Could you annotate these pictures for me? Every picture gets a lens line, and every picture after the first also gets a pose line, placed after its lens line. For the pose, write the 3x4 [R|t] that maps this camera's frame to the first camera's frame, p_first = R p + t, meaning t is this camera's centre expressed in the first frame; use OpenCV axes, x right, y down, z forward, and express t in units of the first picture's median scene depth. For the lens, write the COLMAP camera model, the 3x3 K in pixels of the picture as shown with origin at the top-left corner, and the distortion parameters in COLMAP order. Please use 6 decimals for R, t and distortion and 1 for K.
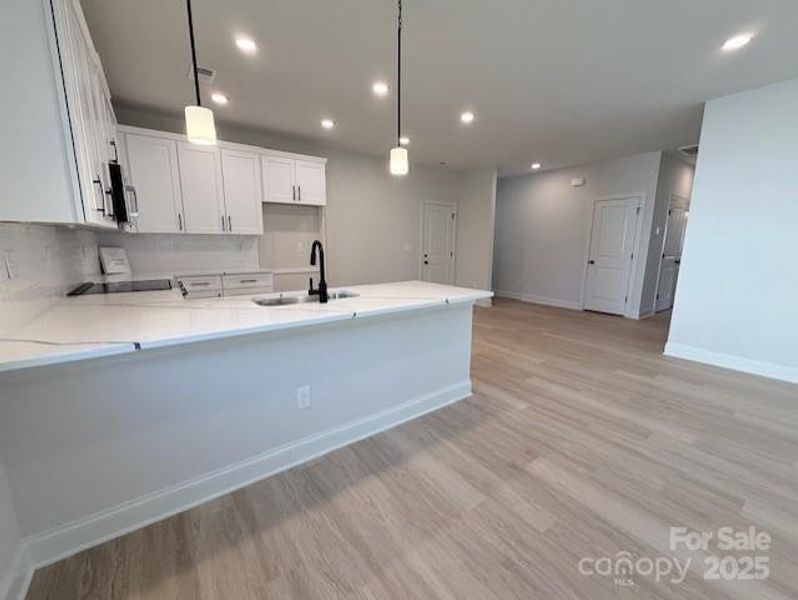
lens RADIAL K [[328.9, 0, 401.3], [0, 328.9, 299.4], [0, 0, 1]] dist [-0.000330, -0.000101]
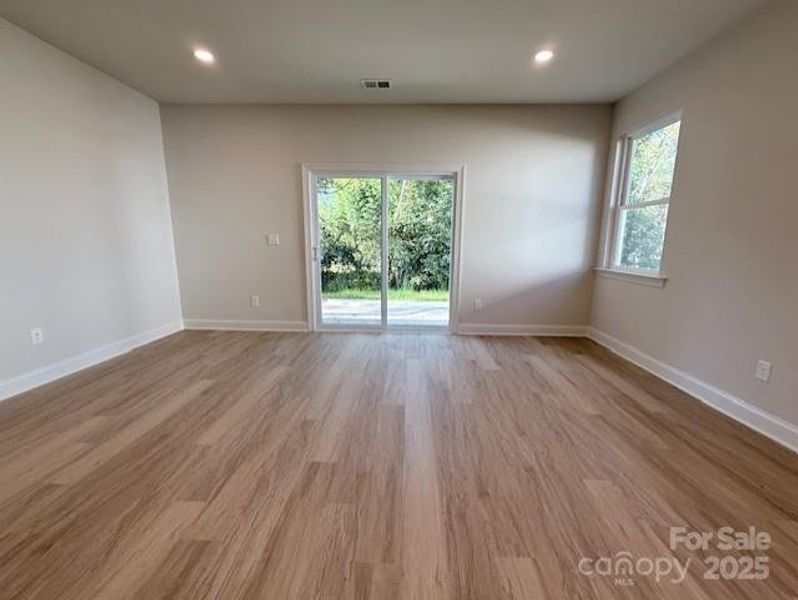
lens RADIAL K [[328.9, 0, 401.3], [0, 328.9, 299.4], [0, 0, 1]] dist [-0.000330, -0.000101]
pose [[-0.786697, -0.127290, 0.604074, 0.098327], [0.088778, 0.945014, 0.314750, -0.082040], [-0.610923, 0.301242, -0.732138, 0.608824]]
